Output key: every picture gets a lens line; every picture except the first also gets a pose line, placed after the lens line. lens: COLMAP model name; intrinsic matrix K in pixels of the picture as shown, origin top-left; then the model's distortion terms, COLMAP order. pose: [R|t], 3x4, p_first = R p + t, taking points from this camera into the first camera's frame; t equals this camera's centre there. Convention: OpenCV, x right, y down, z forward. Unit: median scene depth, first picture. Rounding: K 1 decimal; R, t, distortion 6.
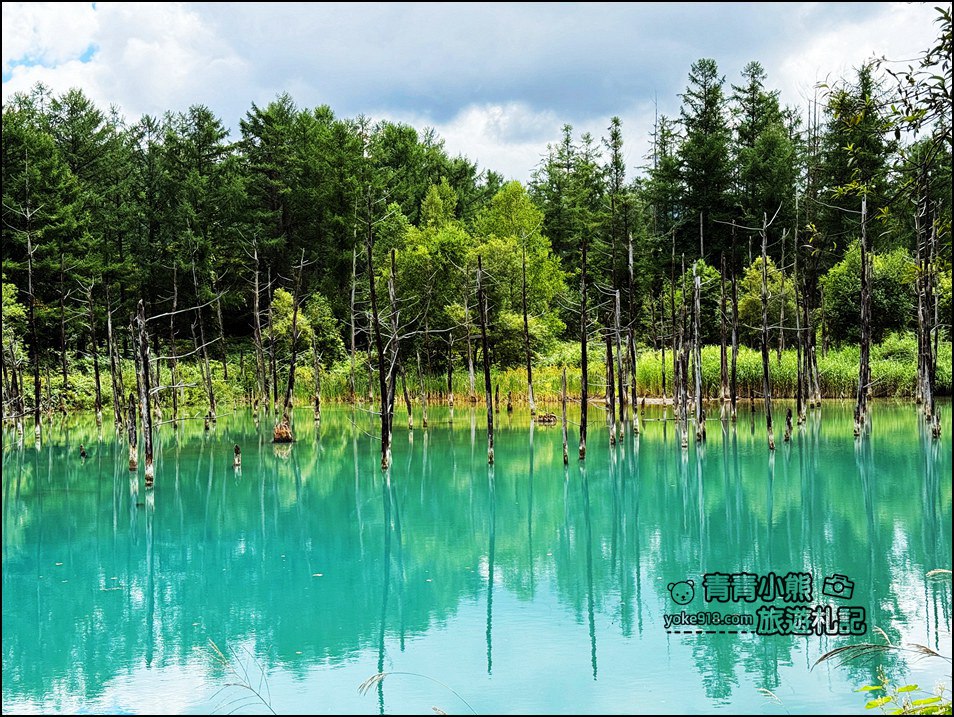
lens RADIAL K [[1338.3, 0, 482.5], [0, 1338.3, 362.3], [0, 0, 1]] dist [0.173759, 0.000000]
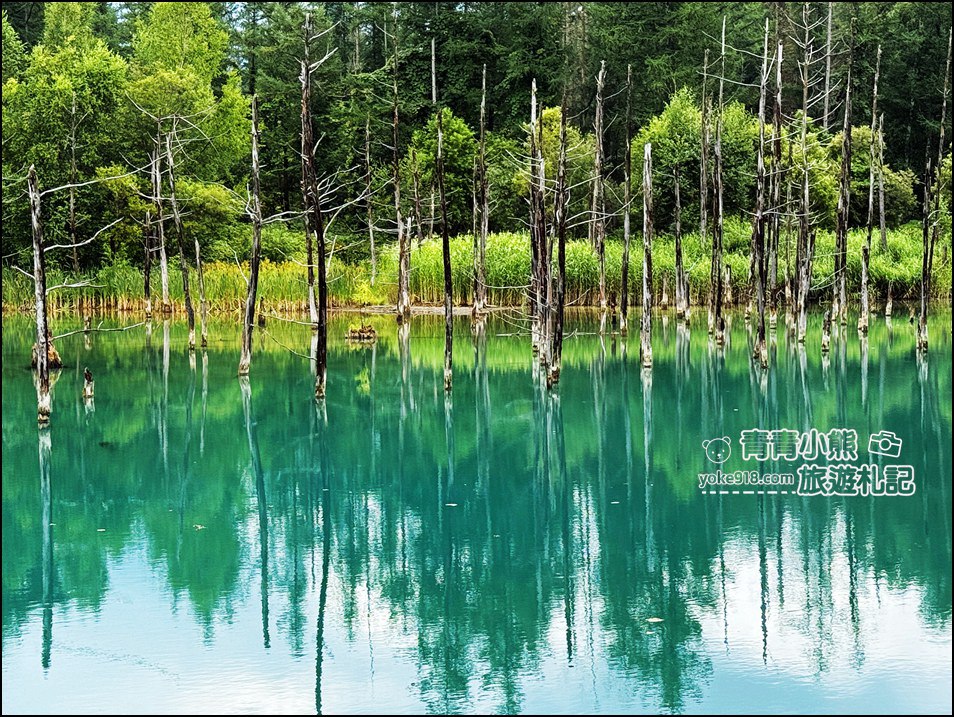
lens RADIAL K [[2131.4, 0, 473.1], [0, 2131.4, 361.0], [0, 0, 1]] dist [0.086566, 0.000000]
pose [[0.956108, -0.008968, 0.292876, -0.158203], [-0.005722, 0.998769, 0.049265, 0.000071], [-0.292957, -0.048778, 0.954881, -0.071273]]
